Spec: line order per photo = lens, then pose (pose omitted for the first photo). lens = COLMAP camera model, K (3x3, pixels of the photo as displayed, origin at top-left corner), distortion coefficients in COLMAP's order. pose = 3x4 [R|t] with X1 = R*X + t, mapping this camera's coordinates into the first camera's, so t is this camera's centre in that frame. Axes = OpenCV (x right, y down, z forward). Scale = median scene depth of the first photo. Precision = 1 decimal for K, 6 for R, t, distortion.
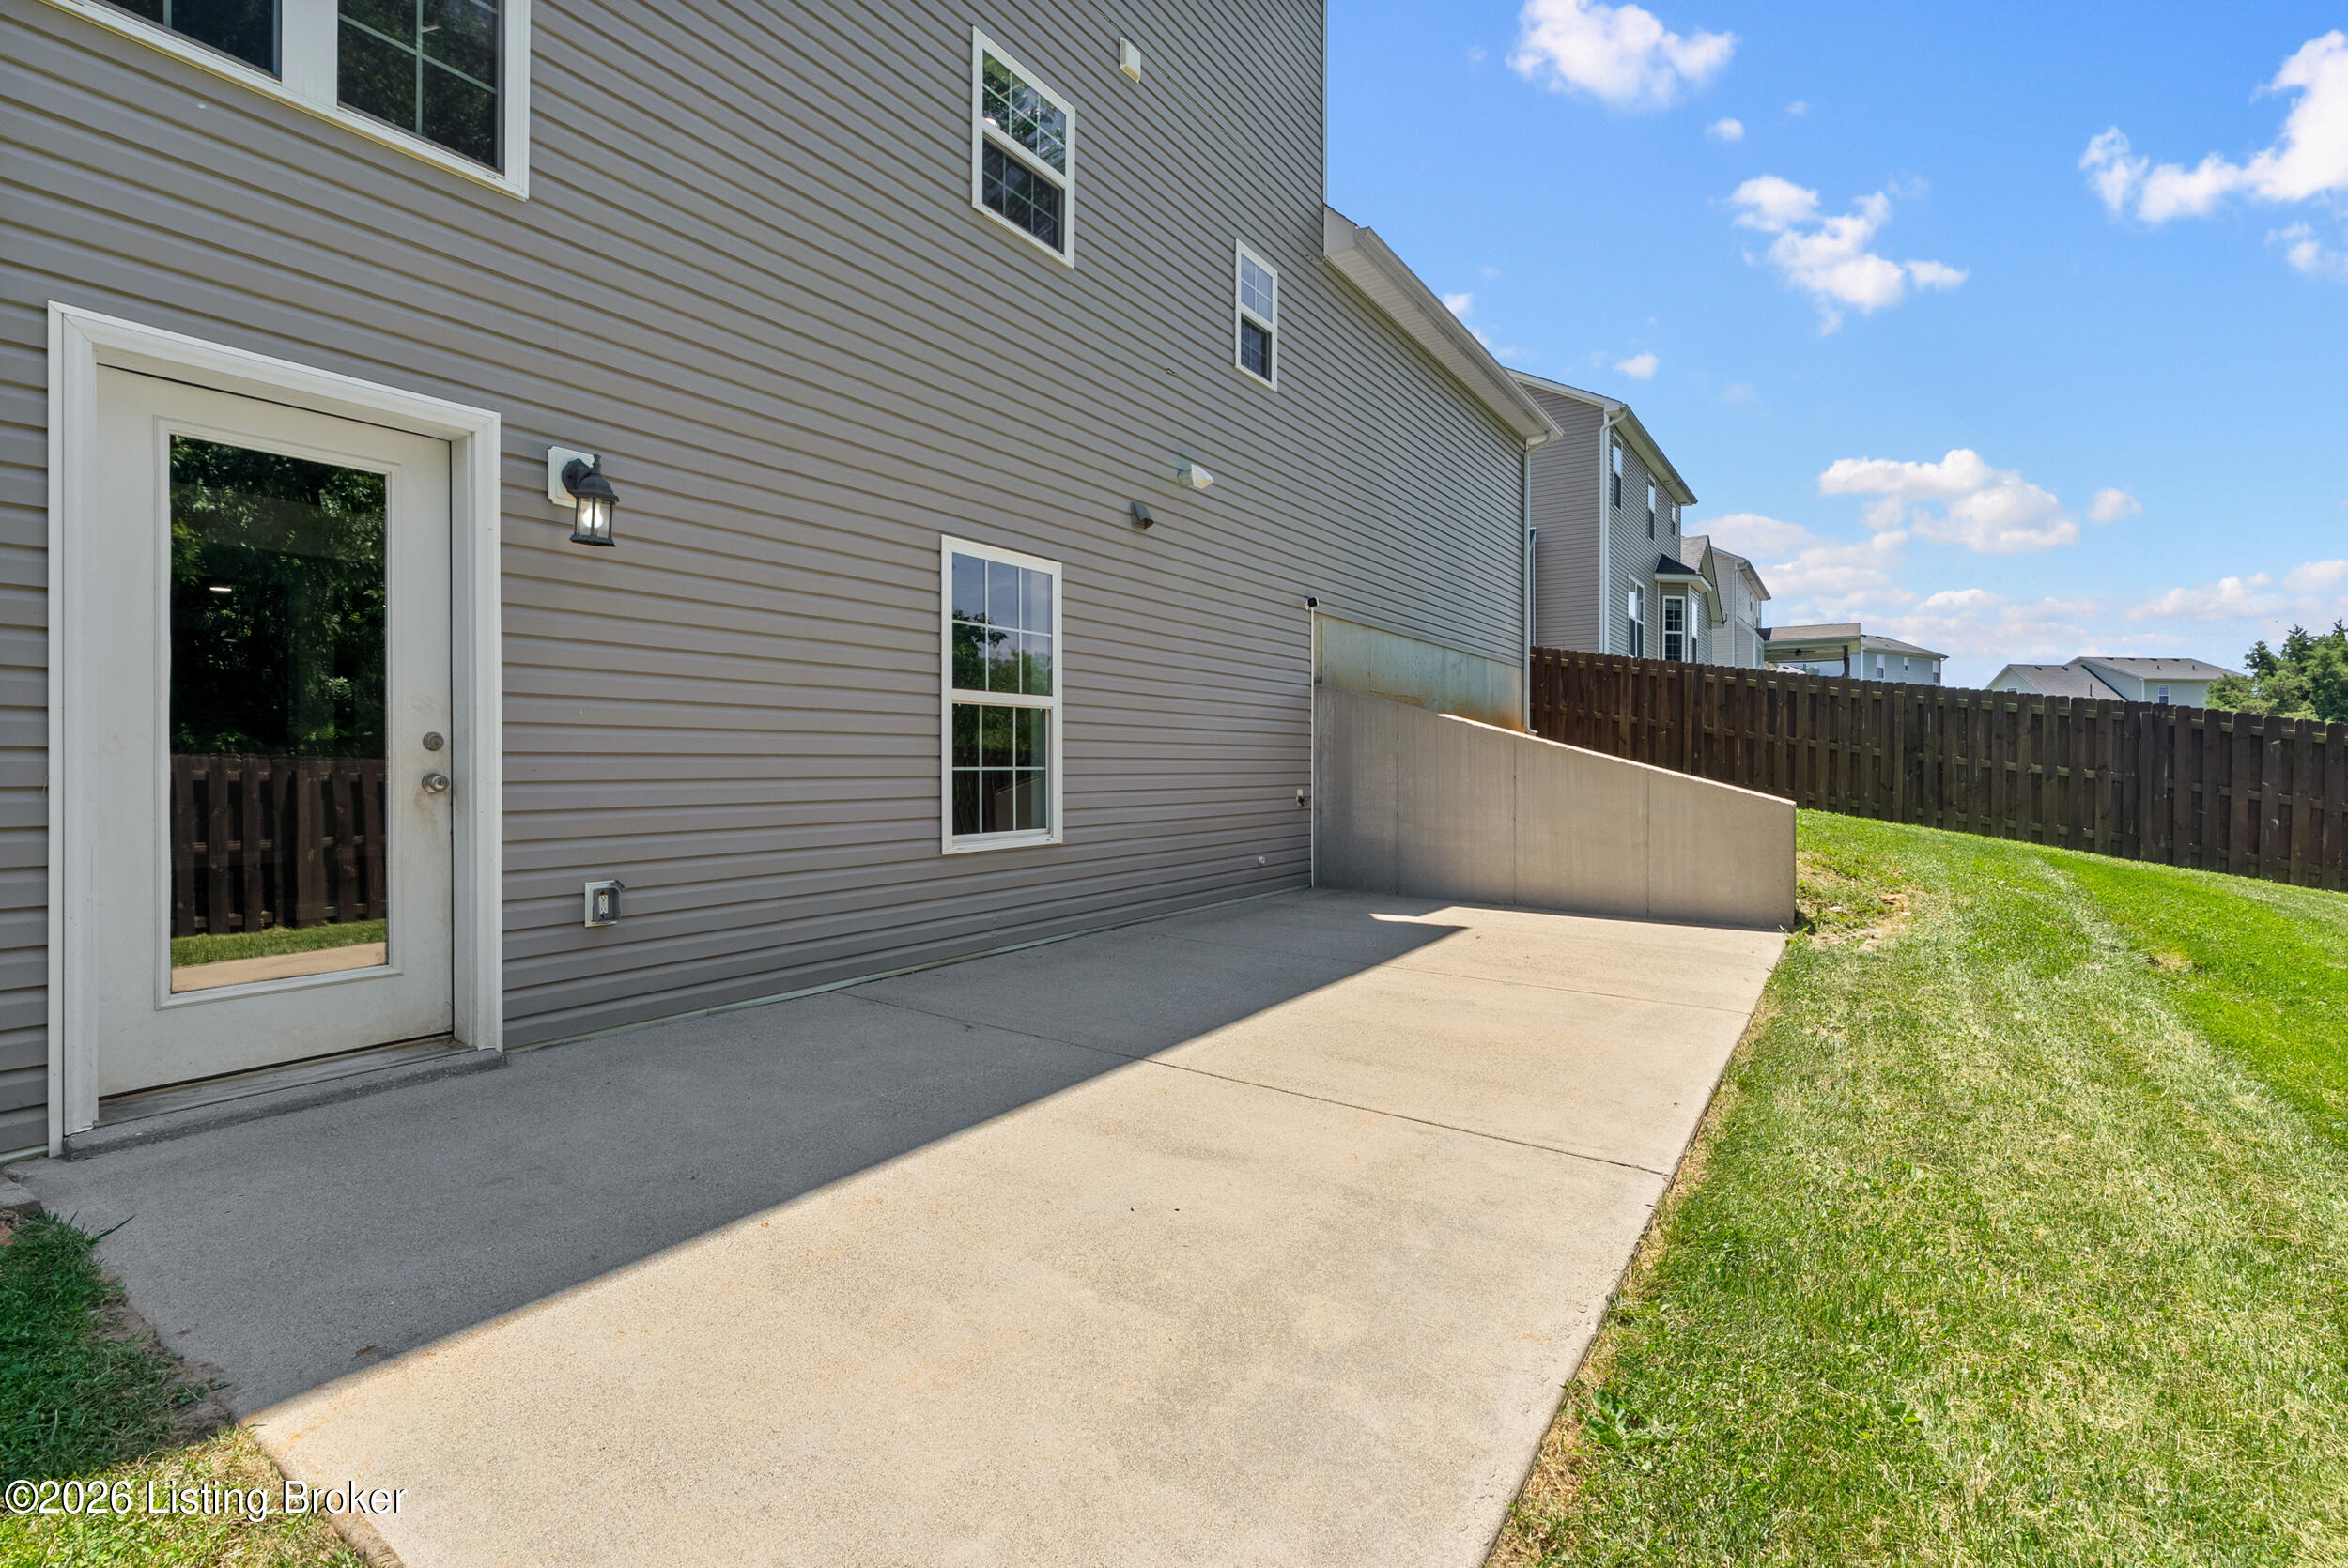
lens RADIAL K [[1074.1, 0, 1169.9], [0, 1074.1, 767.6], [0, 0, 1]] dist [-0.005006, 0.000613]
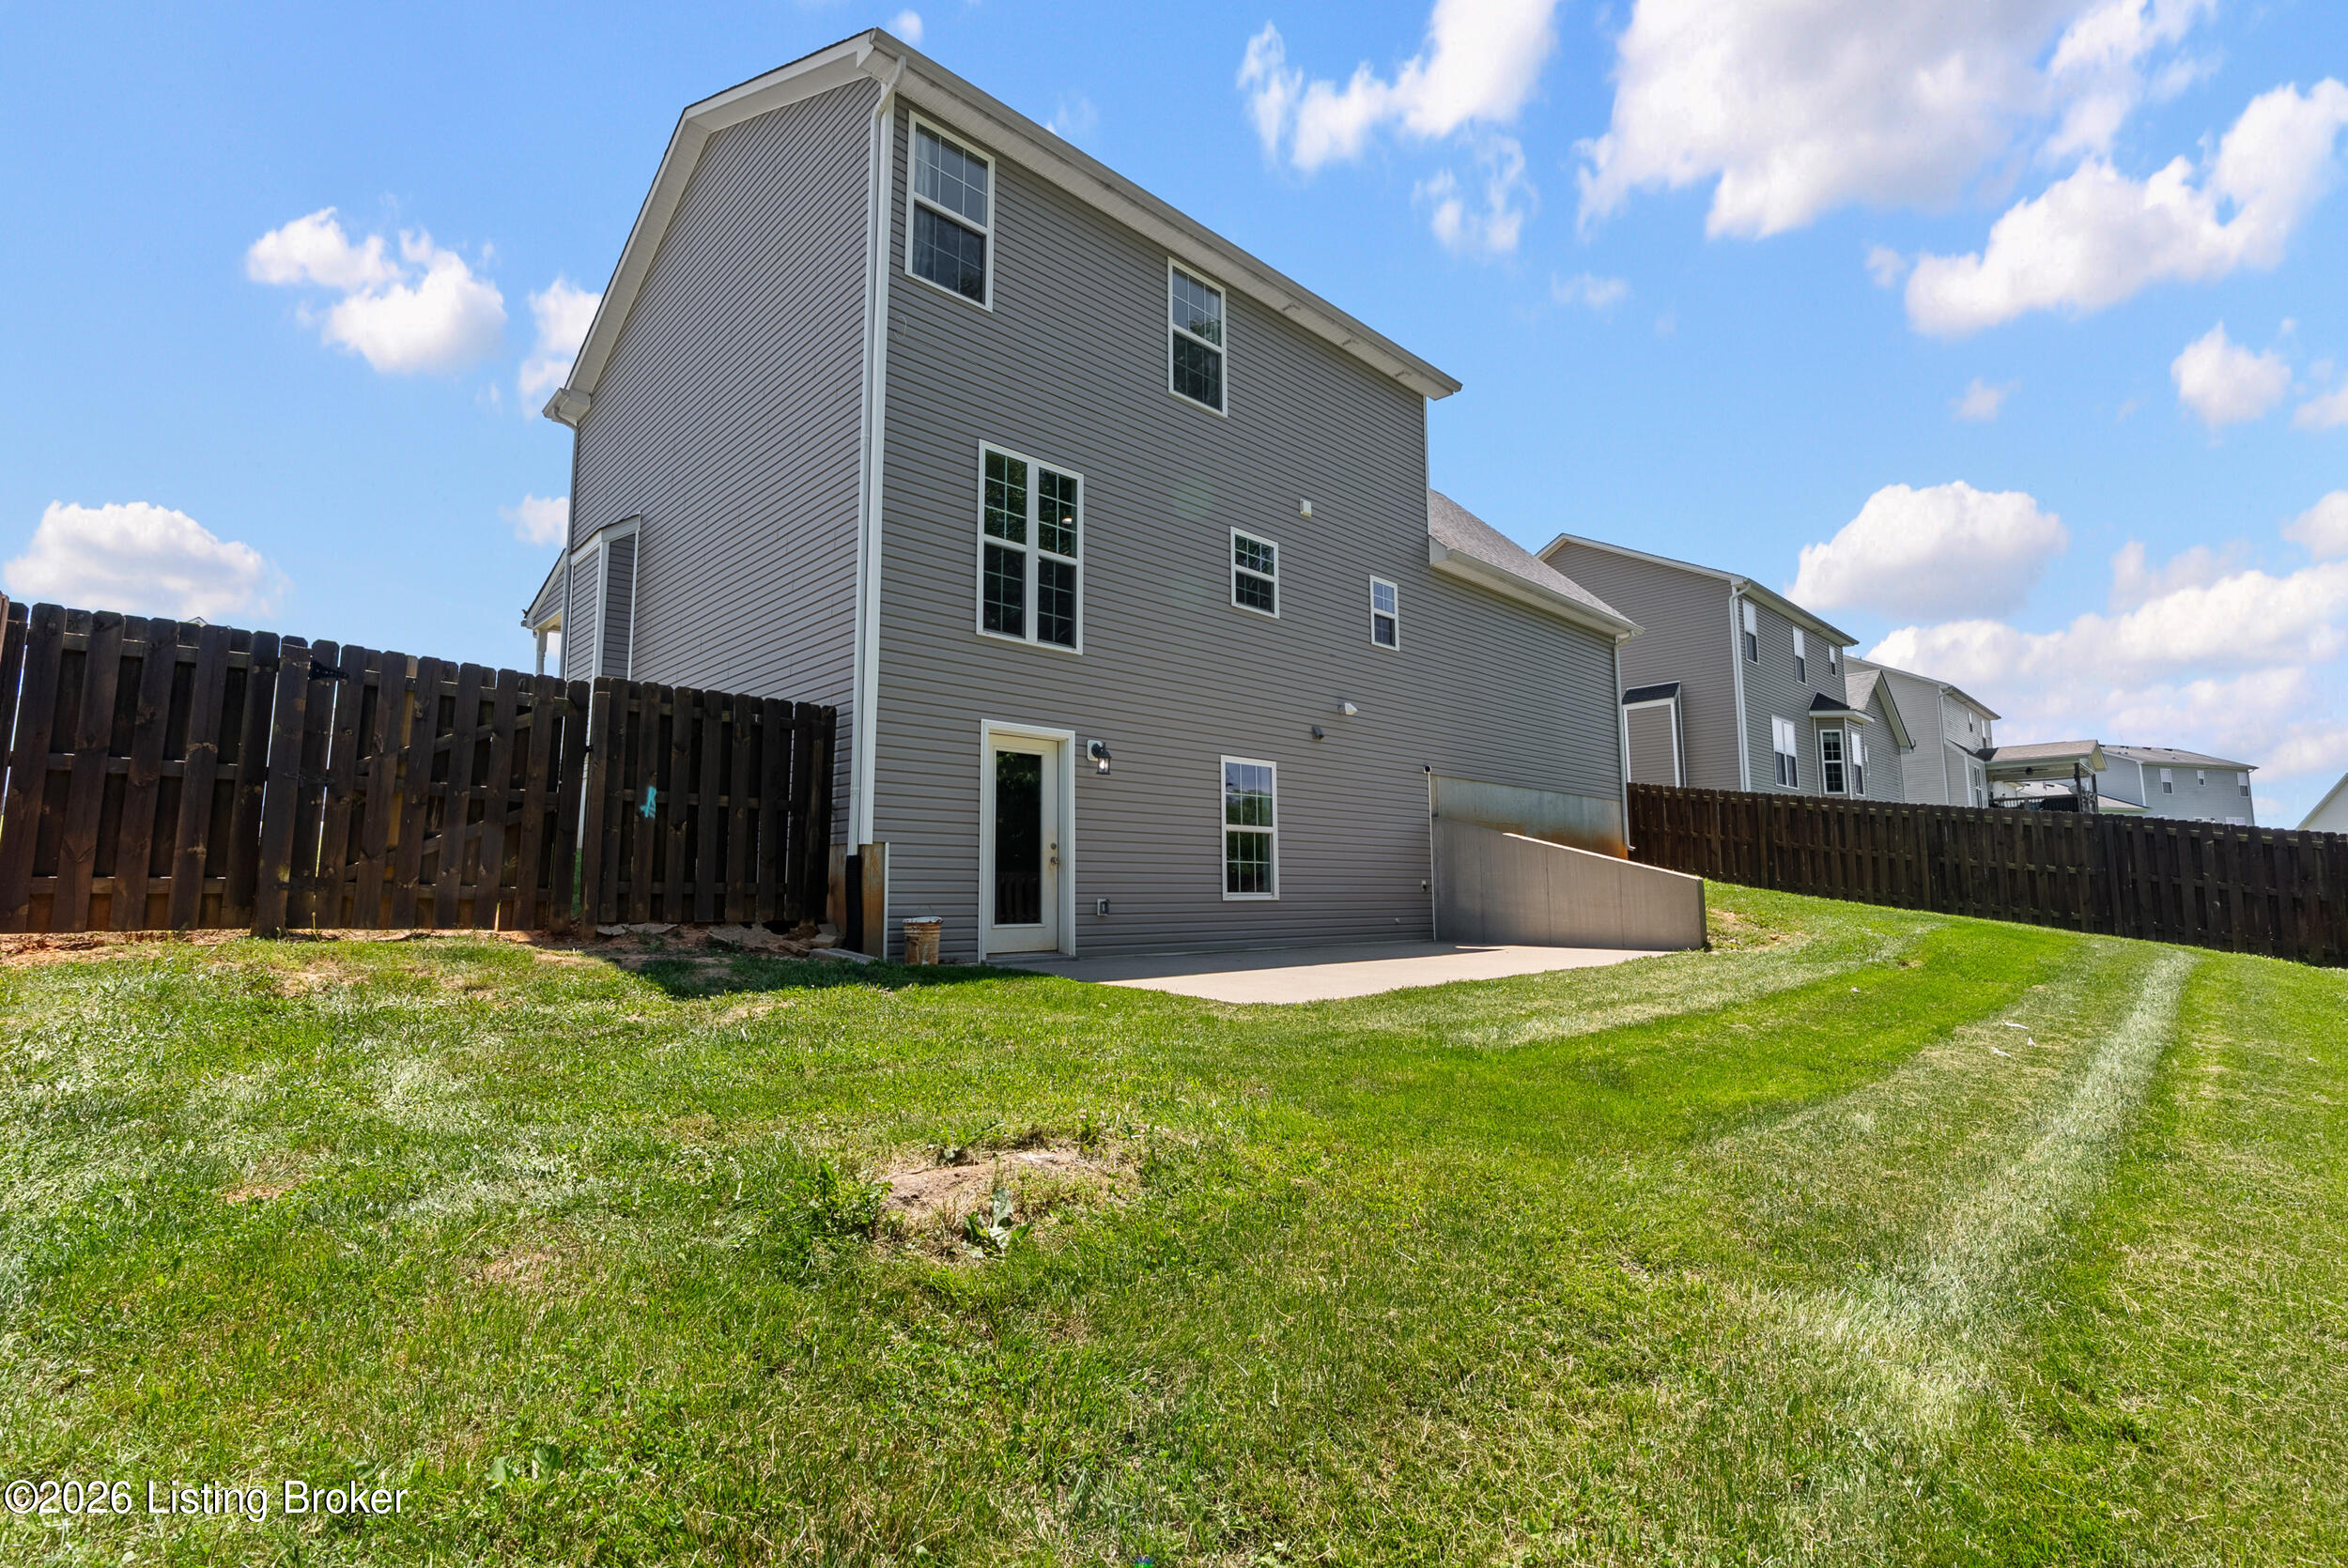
lens RADIAL K [[1074.1, 0, 1171.6], [0, 1074.1, 776.3], [0, 0, 1]] dist [-0.005006, 0.000613]
pose [[0.977066, -0.033502, -0.210285, 0.098905], [0.008079, 0.992667, -0.120611, 0.060454], [0.212784, 0.116146, 0.970172, -0.755449]]
